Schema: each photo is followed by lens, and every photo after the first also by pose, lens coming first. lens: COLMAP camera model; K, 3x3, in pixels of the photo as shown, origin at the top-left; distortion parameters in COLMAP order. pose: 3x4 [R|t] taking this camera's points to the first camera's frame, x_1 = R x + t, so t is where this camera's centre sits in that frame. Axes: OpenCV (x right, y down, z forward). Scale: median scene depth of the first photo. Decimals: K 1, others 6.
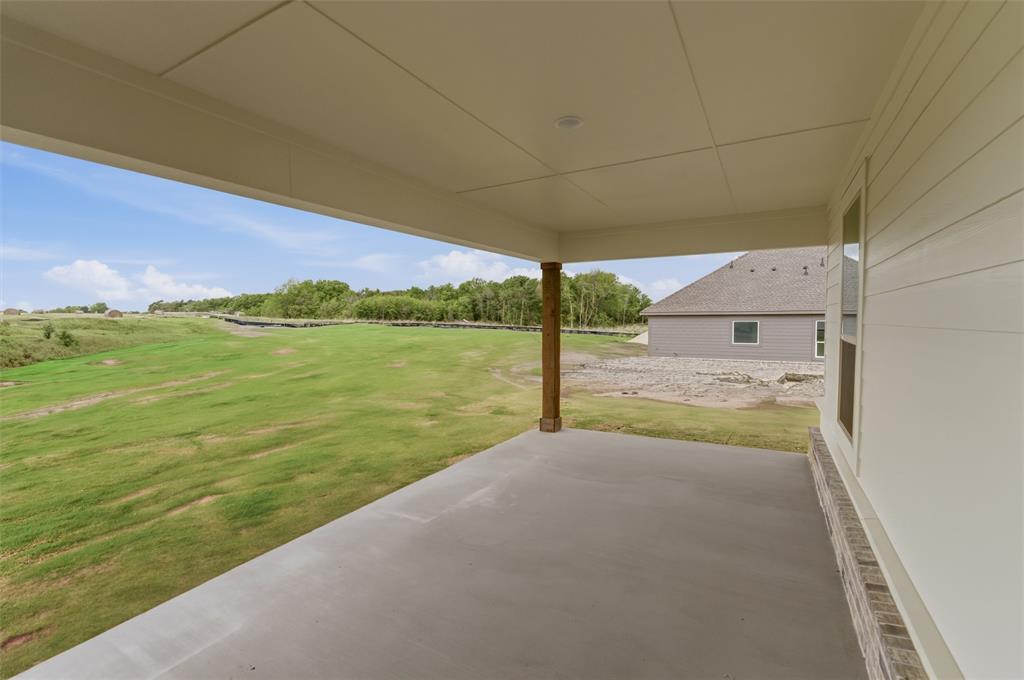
lens RADIAL K [[439.6, 0, 516.2], [0, 439.6, 342.0], [0, 0, 1]] dist [0.000037, 0.000052]
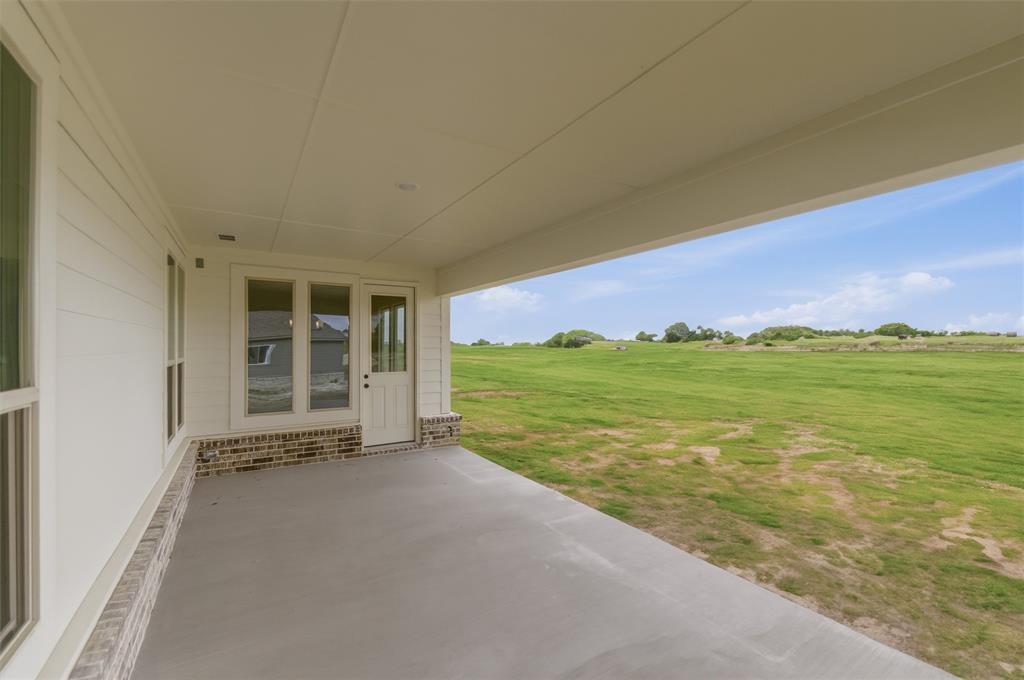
lens RADIAL K [[439.6, 0, 516.2], [0, 439.6, 342.0], [0, 0, 1]] dist [0.000037, 0.000052]
pose [[-0.470087, -0.002052, -0.882618, 0.755489], [-0.041335, 0.998951, 0.019693, -0.067022], [0.881652, 0.045740, -0.469679, 1.326033]]
